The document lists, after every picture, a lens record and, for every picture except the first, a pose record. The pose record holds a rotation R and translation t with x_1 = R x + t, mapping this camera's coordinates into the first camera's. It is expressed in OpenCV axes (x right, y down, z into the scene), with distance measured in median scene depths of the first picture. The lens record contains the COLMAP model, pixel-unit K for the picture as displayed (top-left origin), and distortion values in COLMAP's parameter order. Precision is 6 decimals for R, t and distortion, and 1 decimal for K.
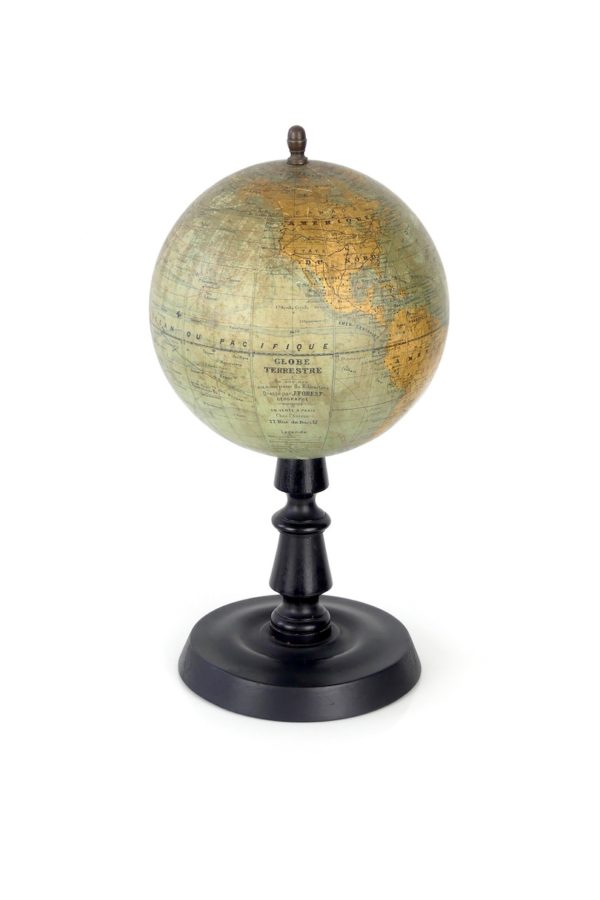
lens RADIAL K [[2136.7, 0, 295.6], [0, 2136.7, 457.5], [0, 0, 1]] dist [0.137966, 0.000000]
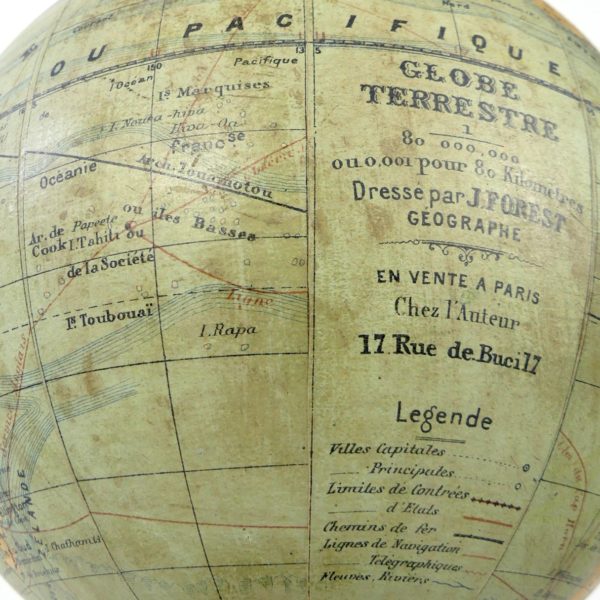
lens RADIAL K [[741.6, 0, 276.0], [0, 741.6, 295.6], [0, 0, 1]] dist [-0.003605, 0.000000]
pose [[0.953724, 0.146661, 0.262490, -0.044033], [0.097328, 0.675406, -0.730995, 0.039212], [-0.284496, 0.722715, 0.629877, 0.957882]]
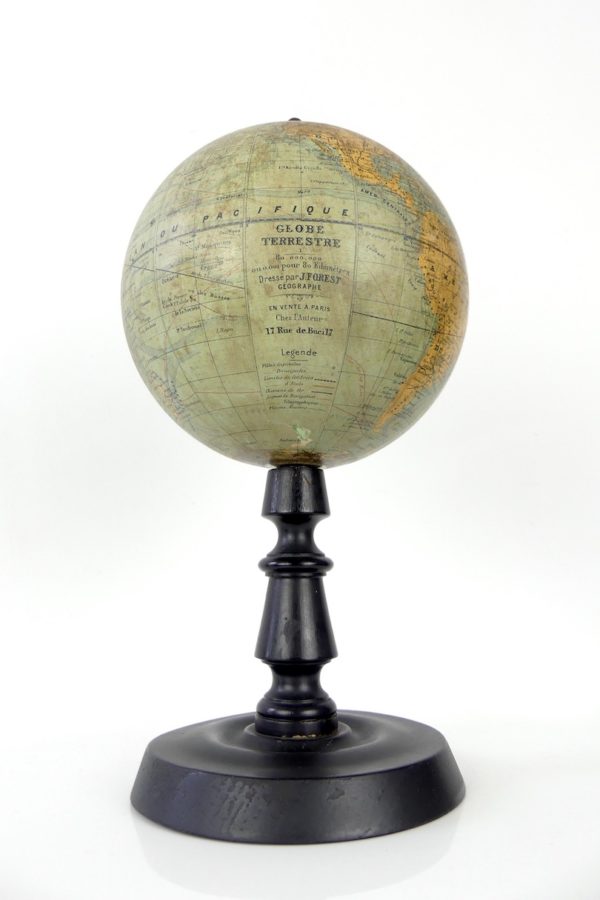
lens RADIAL K [[721.2, 0, 299.3], [0, 721.2, 429.5], [0, 0, 1]] dist [-0.019686, -0.003232]
pose [[0.997109, 0.021893, 0.072761, -0.018235], [0.020411, 0.845223, -0.534024, 0.143419], [-0.073190, 0.533965, 0.842333, 0.820766]]
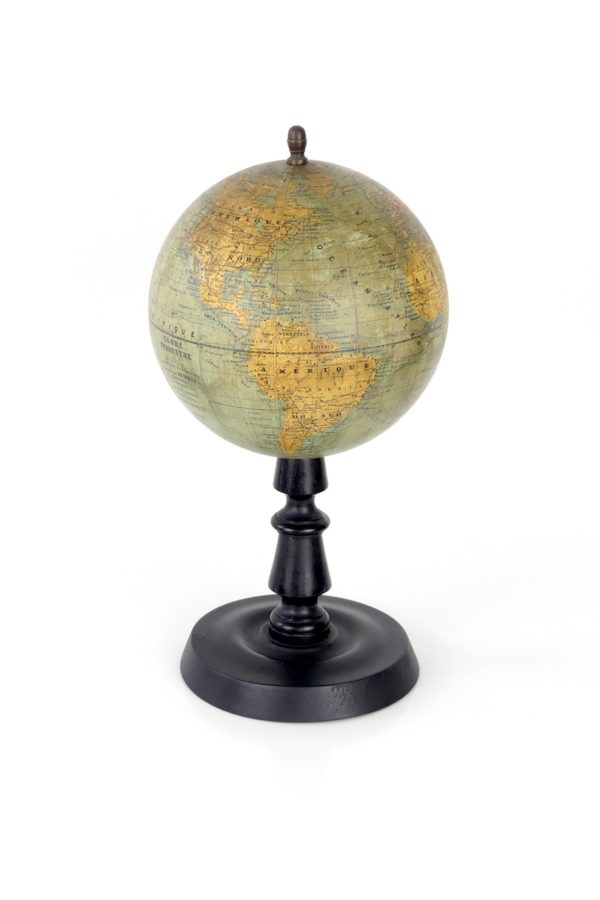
lens RADIAL K [[2136.7, 0, 296.8], [0, 2136.7, 447.9], [0, 0, 1]] dist [0.137966, 0.000000]
pose [[0.622723, 0.251898, -0.740786, 0.801407], [-0.270358, 0.957719, 0.098394, -0.112338], [0.734250, 0.139006, 0.664496, 0.364316]]
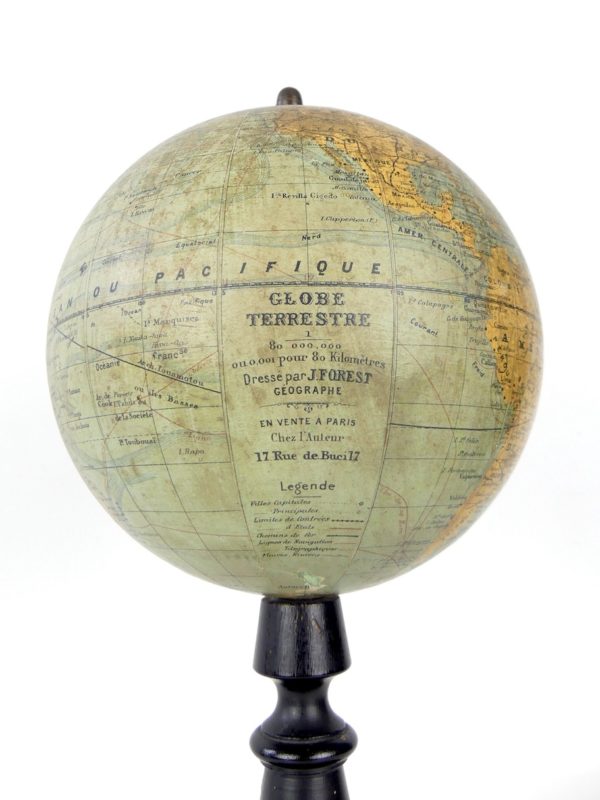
lens RADIAL K [[720.2, 0, 295.8], [0, 720.2, 329.3], [0, 0, 1]] dist [-0.003582, 0.024220]
pose [[0.996462, 0.006488, 0.083796, -0.017078], [0.040004, 0.840219, -0.540770, 0.045052], [-0.073915, 0.542209, 0.836986, 0.863782]]
